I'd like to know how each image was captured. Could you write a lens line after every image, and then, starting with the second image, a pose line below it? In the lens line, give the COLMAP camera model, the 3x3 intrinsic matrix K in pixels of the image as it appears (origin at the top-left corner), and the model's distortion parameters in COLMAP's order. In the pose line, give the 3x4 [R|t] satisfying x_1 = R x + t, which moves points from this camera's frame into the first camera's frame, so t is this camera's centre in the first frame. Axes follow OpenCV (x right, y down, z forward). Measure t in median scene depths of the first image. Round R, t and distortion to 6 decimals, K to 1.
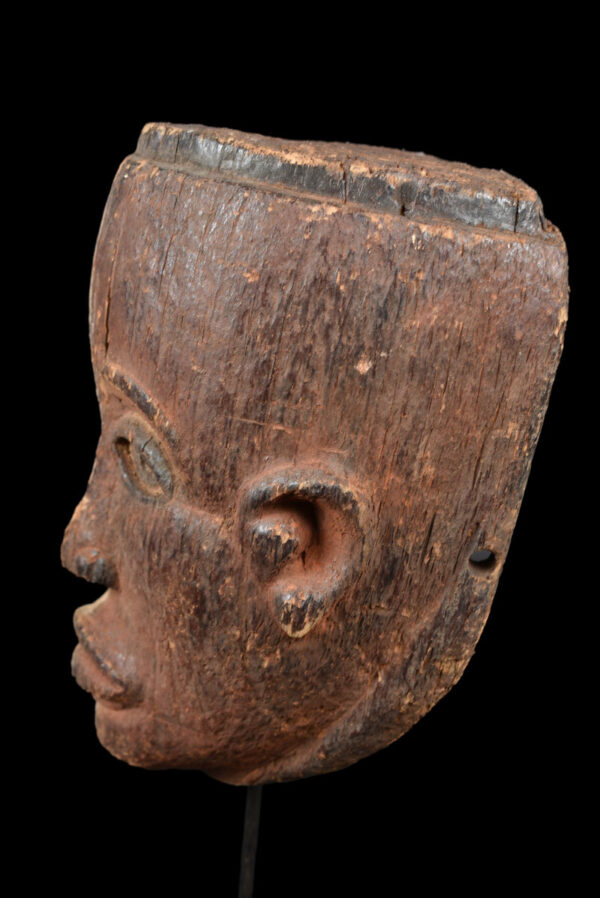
lens RADIAL K [[1298.8, 0, 300.0], [0, 1298.8, 449.0], [0, 0, 1]] dist [0.008935, 0.024932]
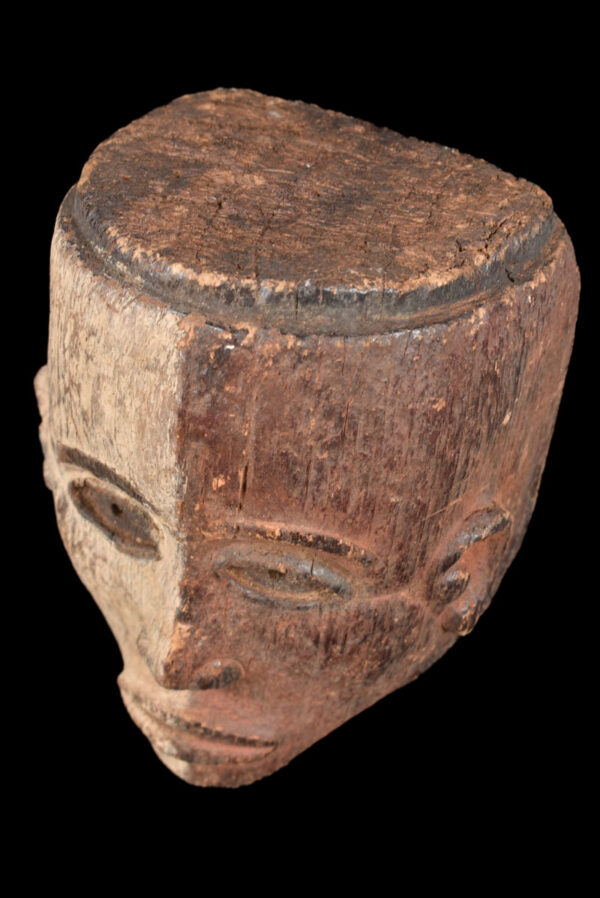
lens RADIAL K [[1478.5, 0, 300.0], [0, 1478.5, 449.0], [0, 0, 1]] dist [-0.009014, 0.002594]
pose [[0.630185, -0.536422, 0.561353, -0.743117], [0.210335, 0.813887, 0.541615, -0.724910], [-0.747413, -0.223246, 0.625728, 0.342255]]
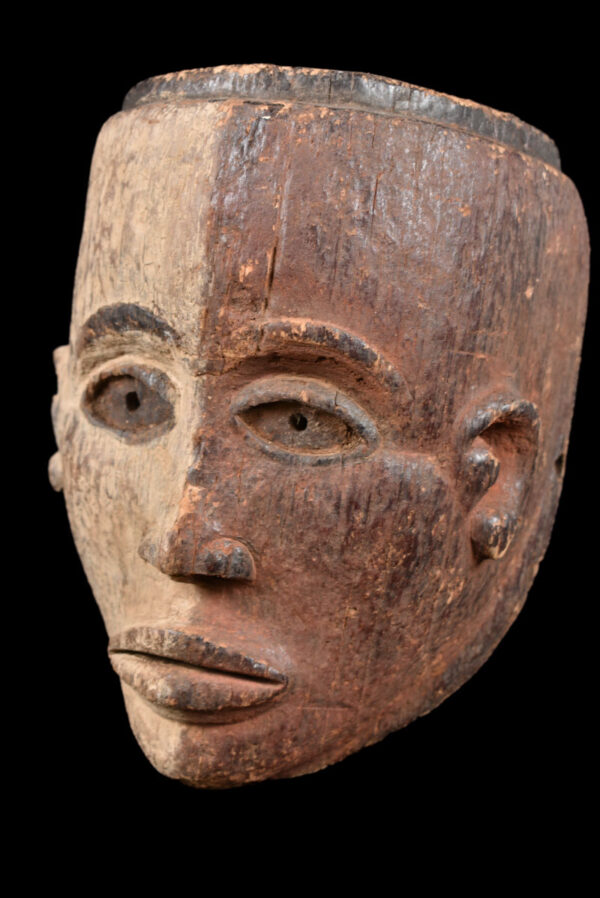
lens RADIAL K [[1478.5, 0, 300.0], [0, 1478.5, 449.0], [0, 0, 1]] dist [-0.009014, 0.002594]
pose [[0.627481, -0.135474, 0.766756, -1.013747], [0.179883, 0.983330, 0.026531, -0.001159], [-0.757569, 0.121279, 0.641390, 0.354289]]
